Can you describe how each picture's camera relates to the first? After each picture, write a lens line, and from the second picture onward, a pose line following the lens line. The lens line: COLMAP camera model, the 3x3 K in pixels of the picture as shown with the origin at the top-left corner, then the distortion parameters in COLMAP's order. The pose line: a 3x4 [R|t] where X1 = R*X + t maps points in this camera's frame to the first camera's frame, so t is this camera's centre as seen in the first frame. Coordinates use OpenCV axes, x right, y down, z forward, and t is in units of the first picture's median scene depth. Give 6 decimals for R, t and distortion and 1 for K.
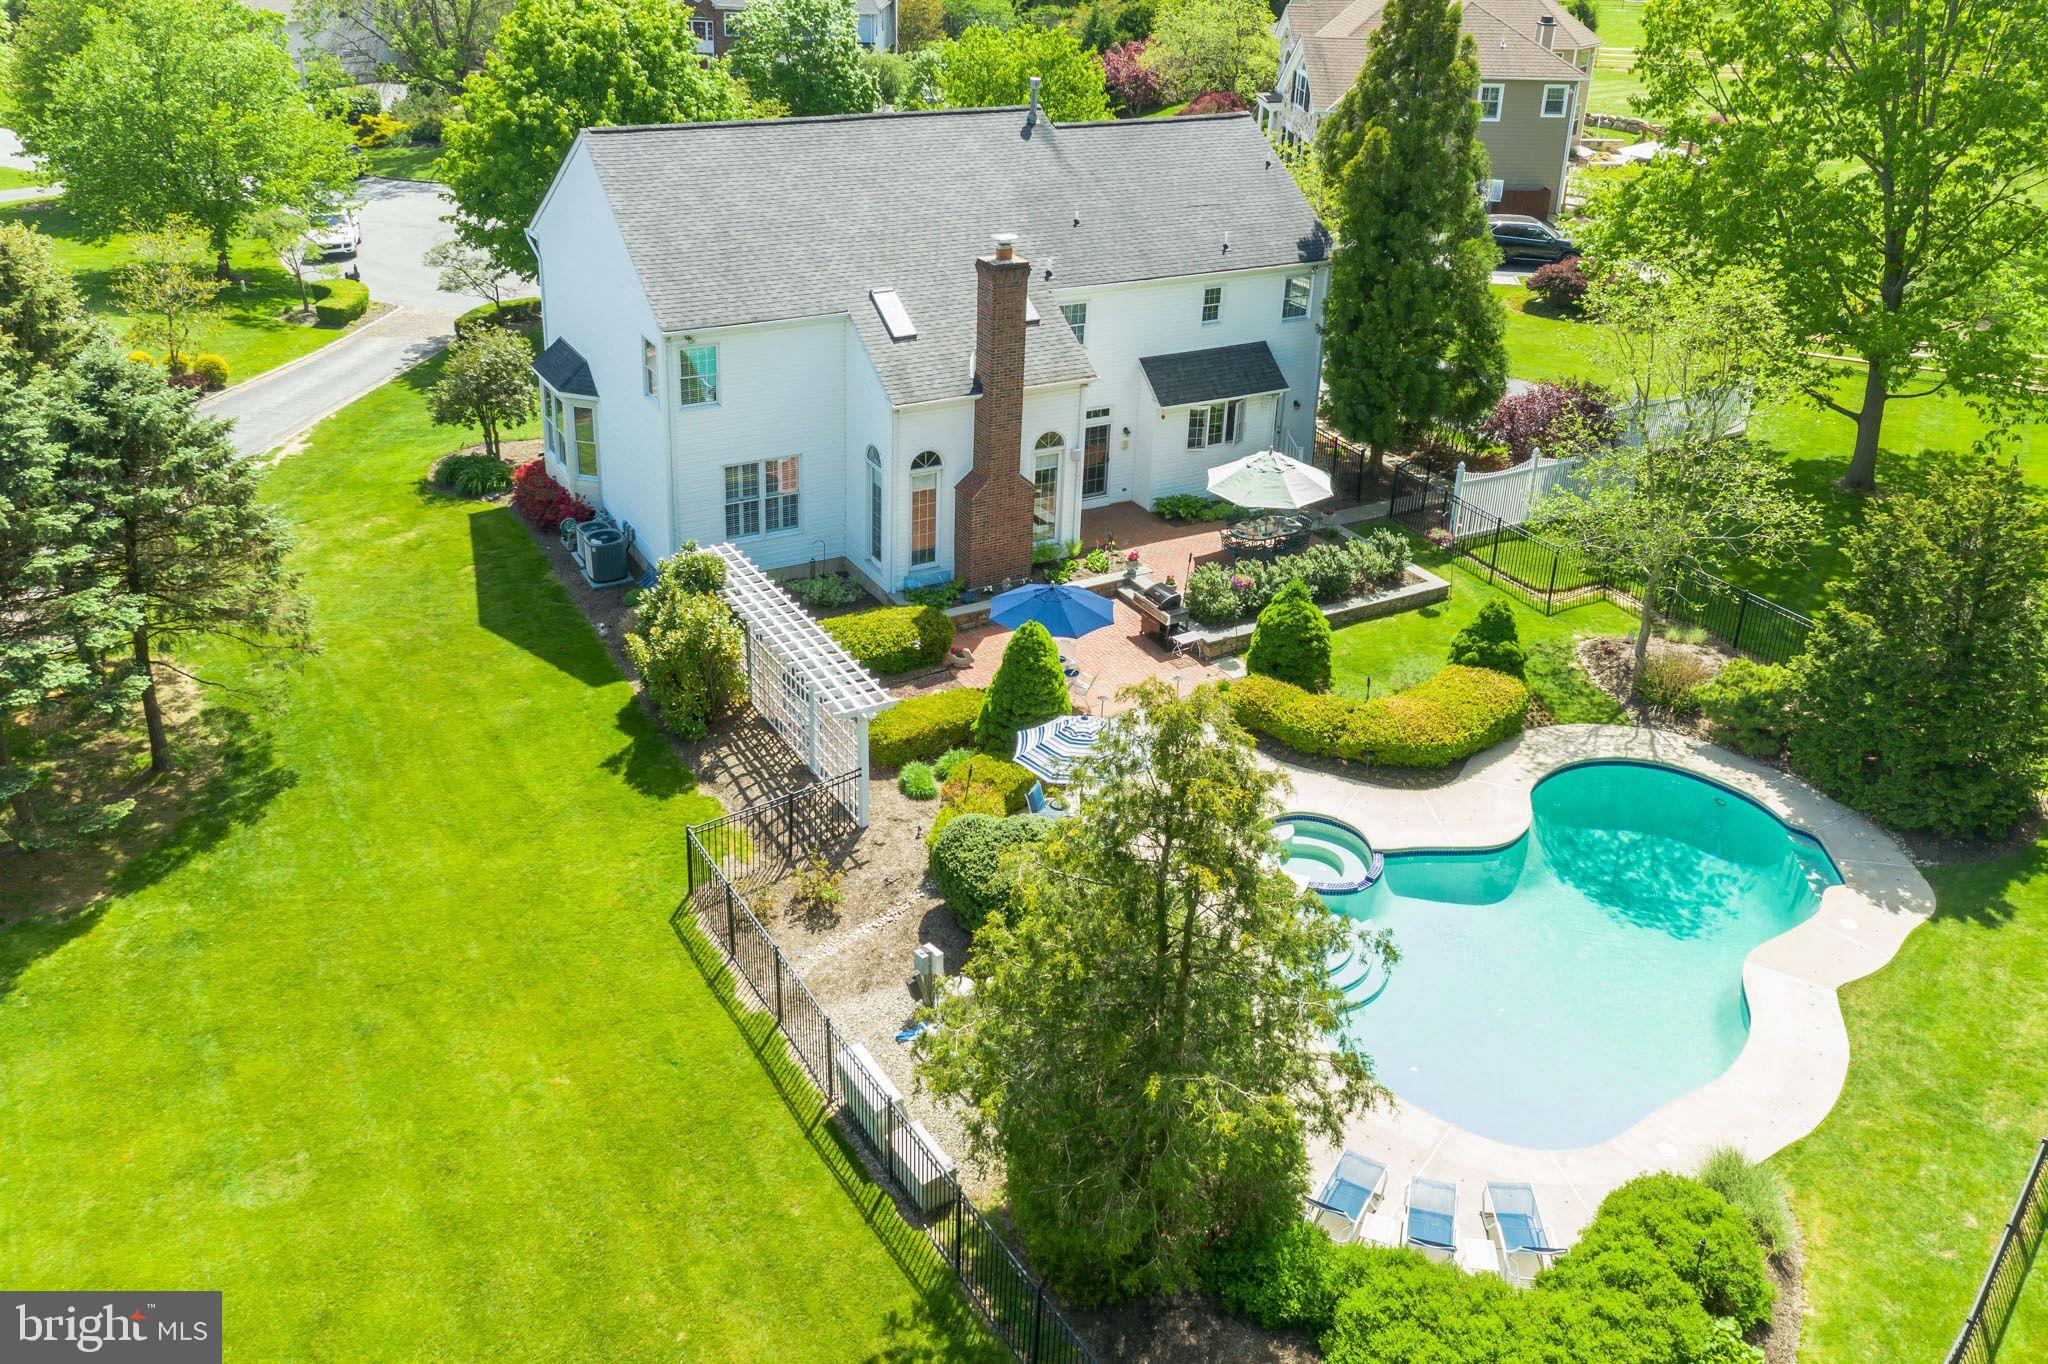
lens RADIAL K [[1767.5, 0, 1001.2], [0, 1767.5, 687.6], [0, 0, 1]] dist [0.040243, -0.000410]
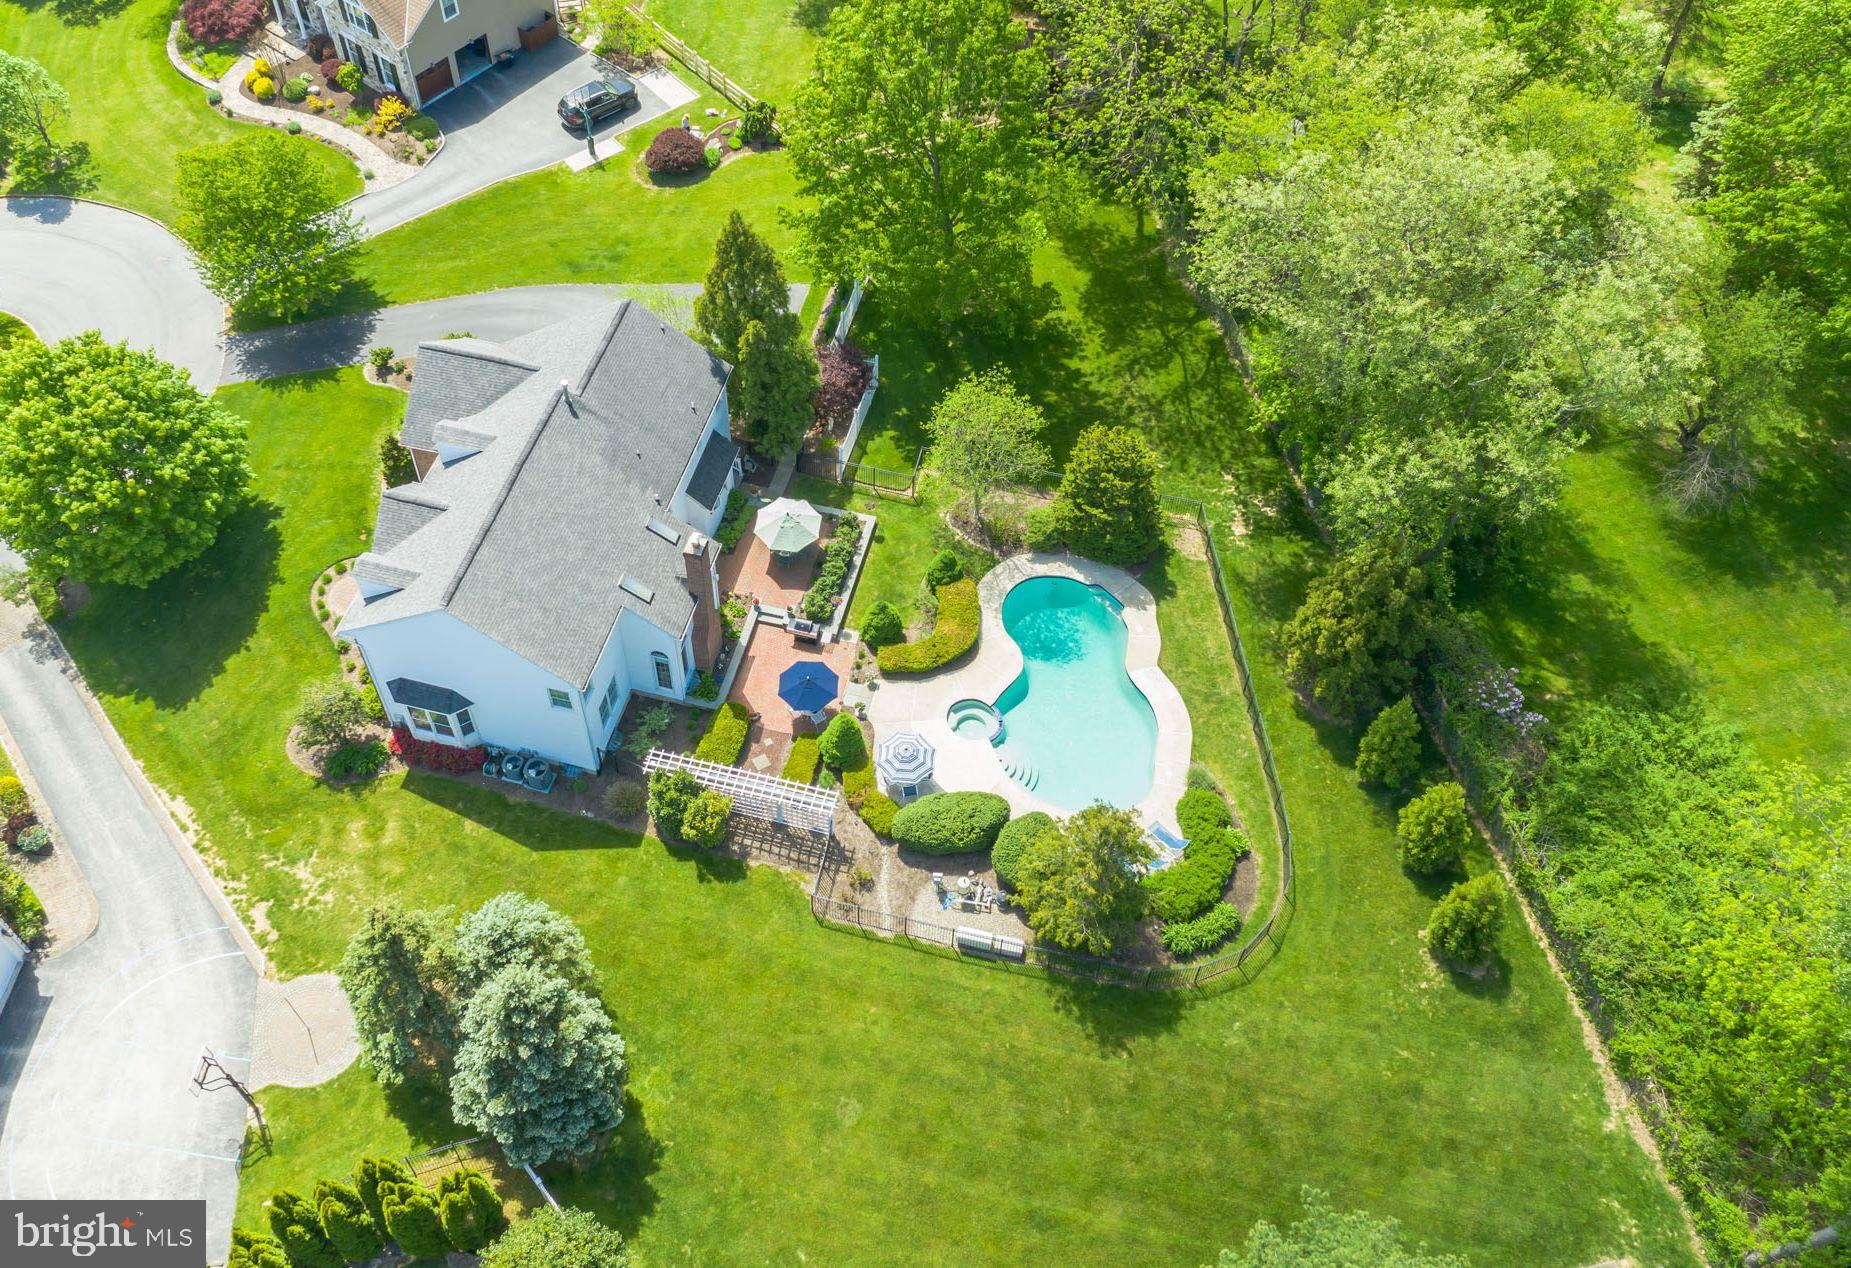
lens RADIAL K [[1702.9, 0, 925.5], [0, 1702.9, 634.0], [0, 0, 1]] dist [0.011718, 0.004913]
pose [[0.684186, -0.596533, 0.419568, -0.659831], [0.328661, 0.765763, 0.552801, -1.115209], [-0.651054, -0.240323, 0.719982, -0.501670]]
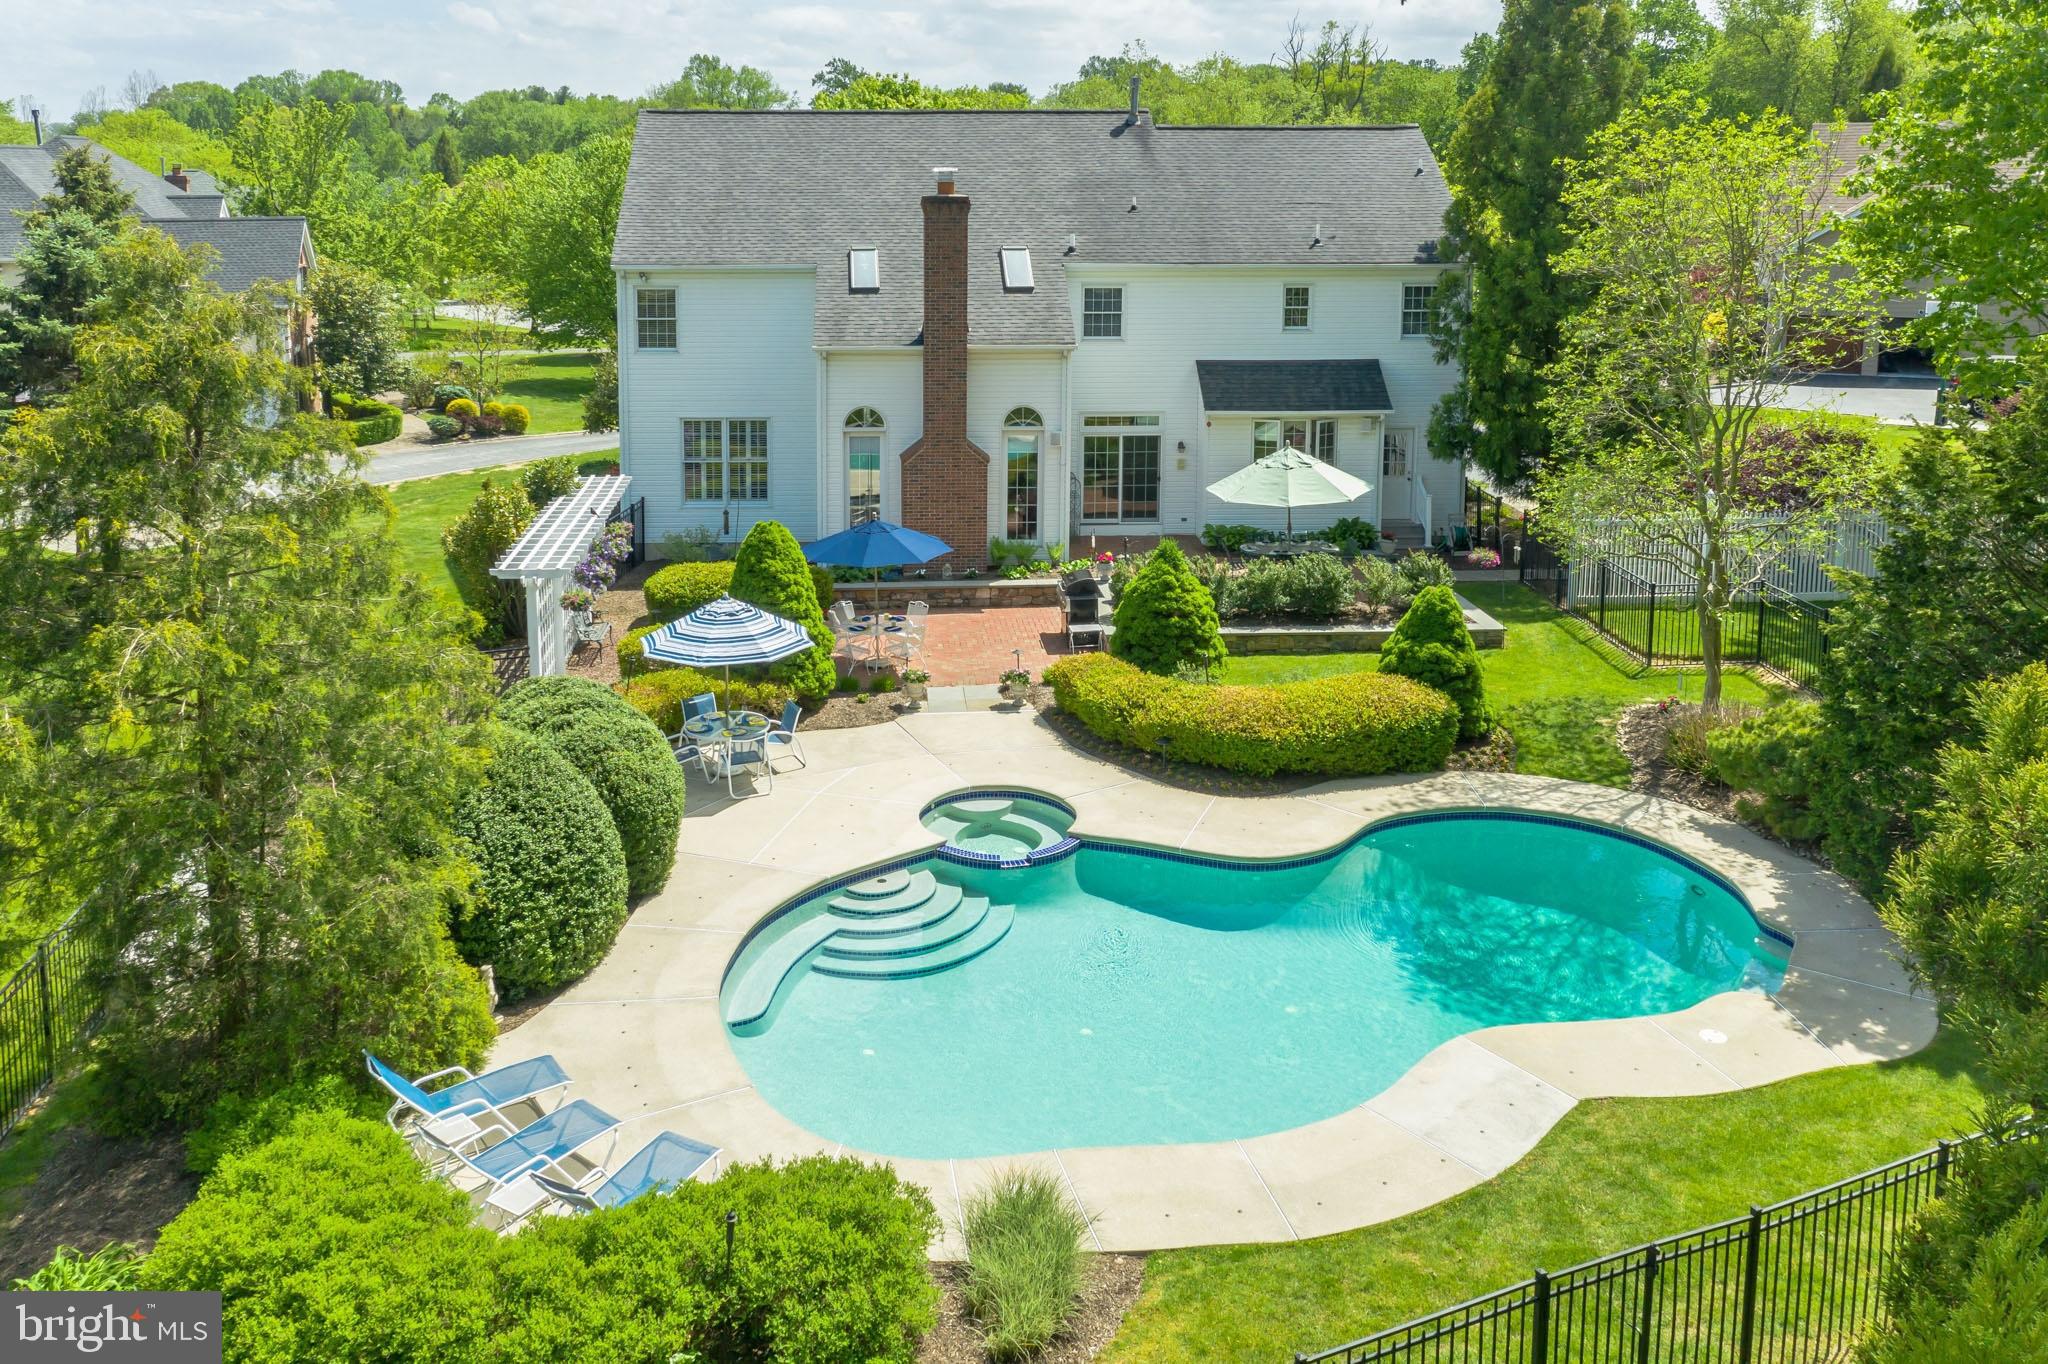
lens RADIAL K [[1702.9, 0, 1025.1], [0, 1702.9, 629.6], [0, 0, 1]] dist [0.012884, 0.001750]
pose [[0.875053, 0.072294, -0.478597, 0.453329], [-0.191008, 0.960113, -0.204205, 0.136802], [0.444744, 0.270106, 0.853958, 0.322786]]
